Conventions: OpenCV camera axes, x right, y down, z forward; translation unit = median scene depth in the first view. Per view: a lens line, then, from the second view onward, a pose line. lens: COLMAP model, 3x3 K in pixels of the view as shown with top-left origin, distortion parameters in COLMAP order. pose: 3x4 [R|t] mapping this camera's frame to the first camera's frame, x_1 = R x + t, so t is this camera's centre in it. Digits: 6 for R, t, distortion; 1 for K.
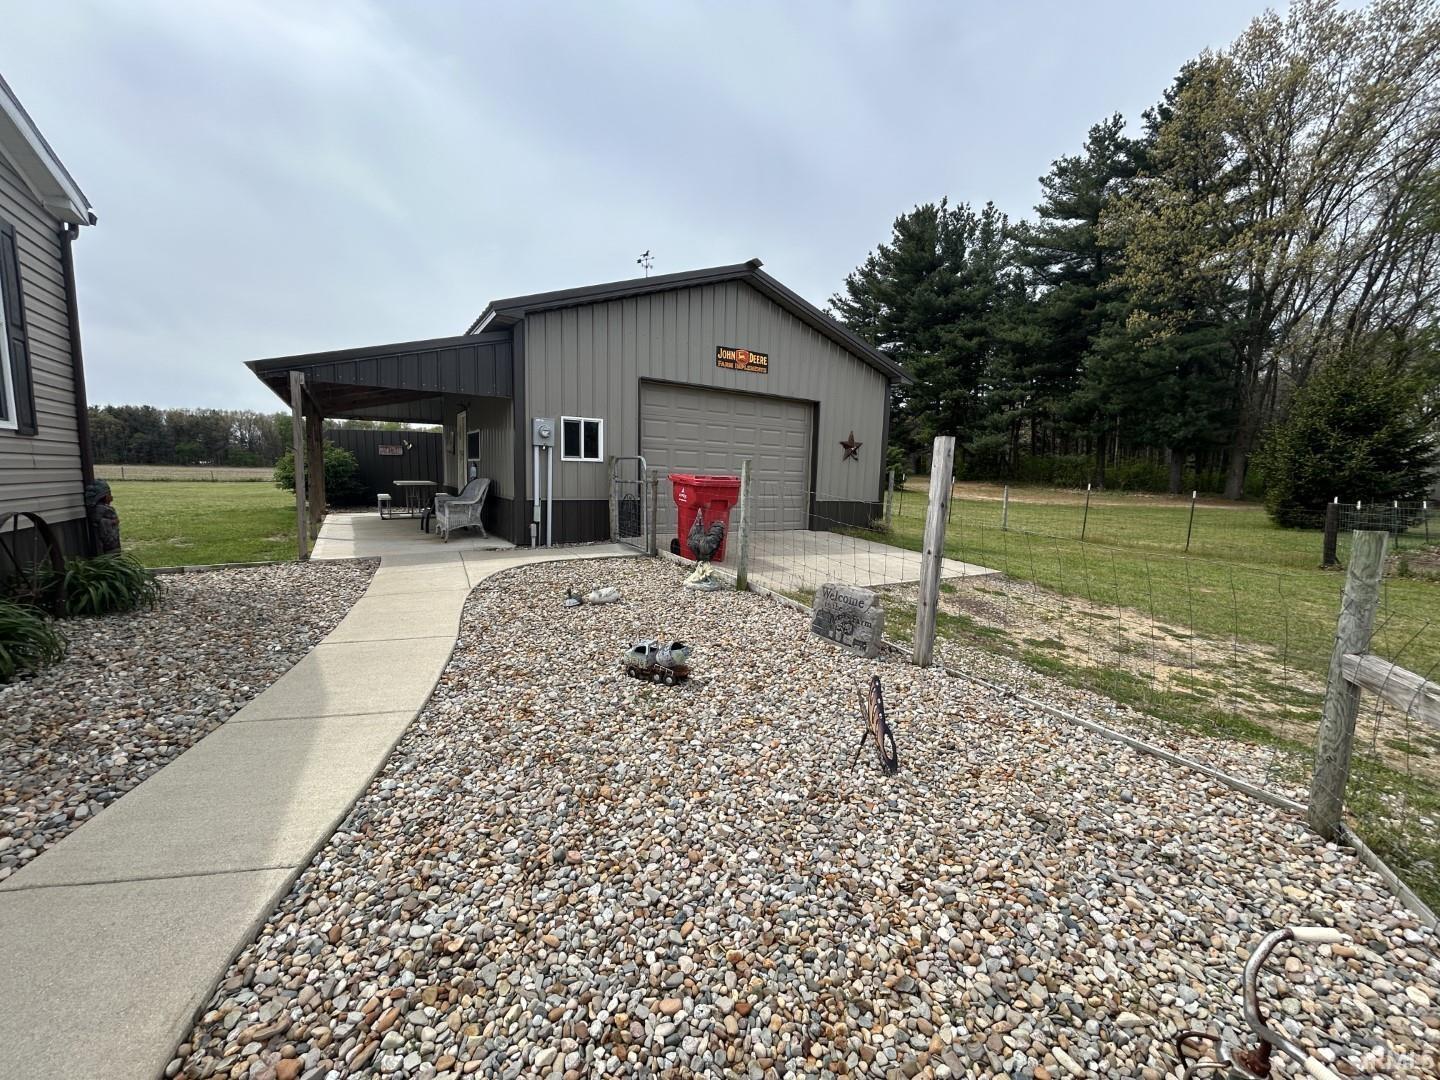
lens RADIAL K [[580.1, 0, 717.7], [0, 580.1, 541.3], [0, 0, 1]] dist [-0.003203, 0.000336]
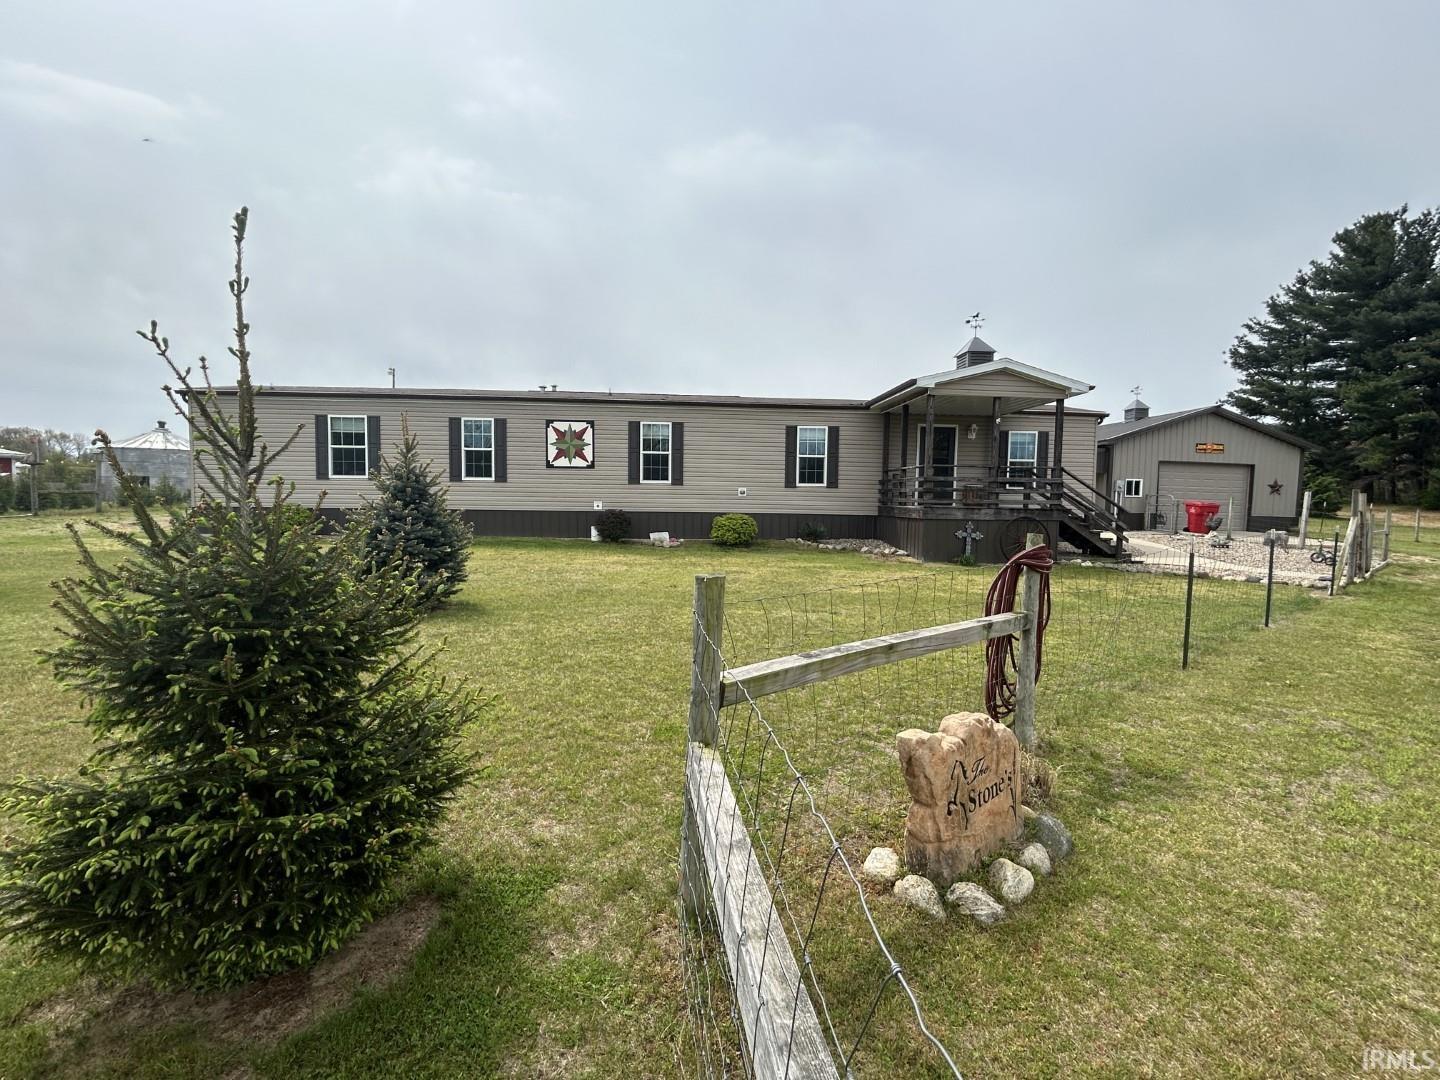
lens RADIAL K [[621.5, 0, 719.3], [0, 621.5, 545.4], [0, 0, 1]] dist [0.001453, -0.005047]
pose [[0.878489, 0.026753, -0.477013, -0.363253], [-0.052635, 0.997773, -0.040976, 0.187230], [0.474854, 0.061105, 0.877941, -1.497764]]
